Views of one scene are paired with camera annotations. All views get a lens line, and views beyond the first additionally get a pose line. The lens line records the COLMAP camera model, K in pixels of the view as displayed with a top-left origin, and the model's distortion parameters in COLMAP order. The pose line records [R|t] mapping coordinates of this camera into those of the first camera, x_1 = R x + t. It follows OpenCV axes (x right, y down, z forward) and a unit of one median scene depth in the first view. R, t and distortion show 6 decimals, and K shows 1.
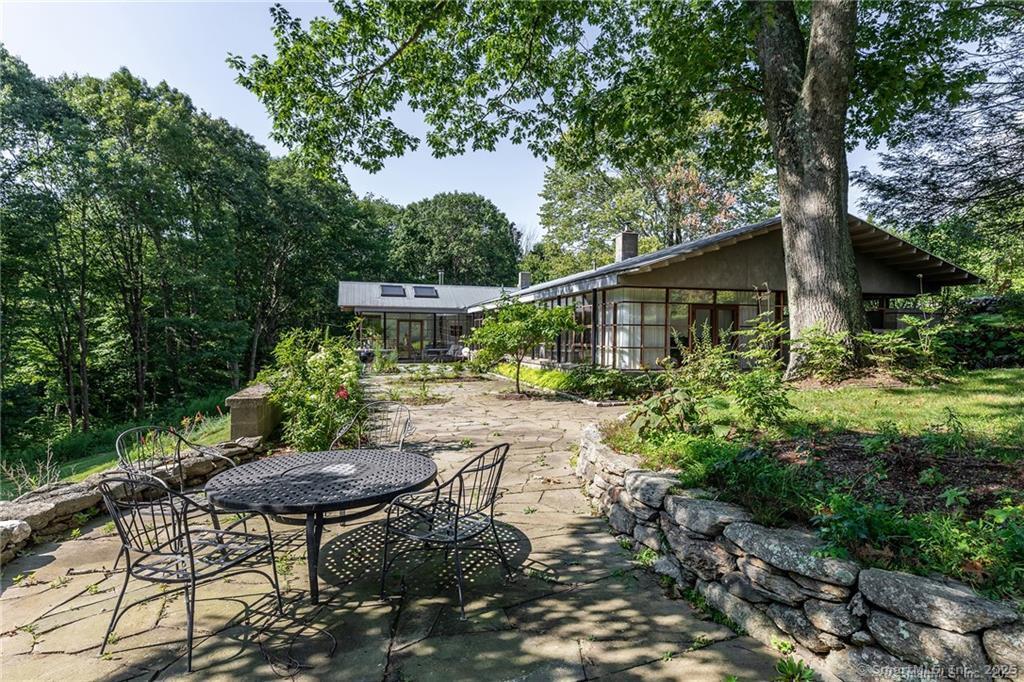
lens RADIAL K [[564.1, 0, 512.0], [0, 564.1, 341.0], [0, 0, 1]] dist [0.015209, -0.000130]
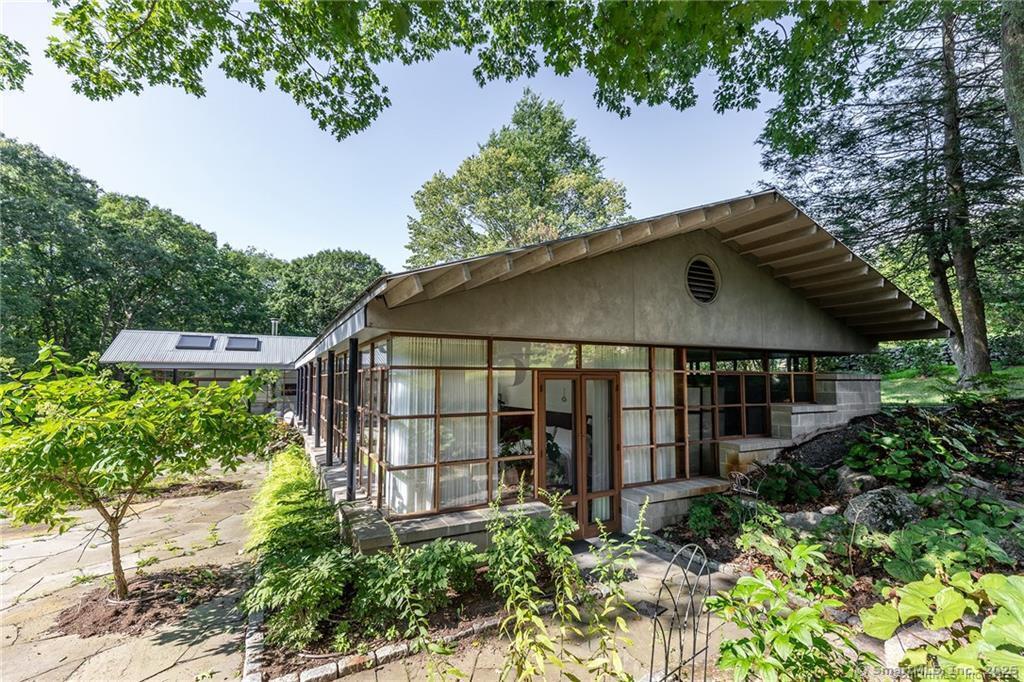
lens RADIAL K [[458.6, 0, 512.0], [0, 458.6, 341.0], [0, 0, 1]] dist [0.000756, -0.000016]
pose [[0.978901, 0.006216, 0.204239, 0.078878], [0.012863, 0.995680, -0.091952, -0.020264], [-0.203928, 0.092640, 0.974593, 0.224347]]
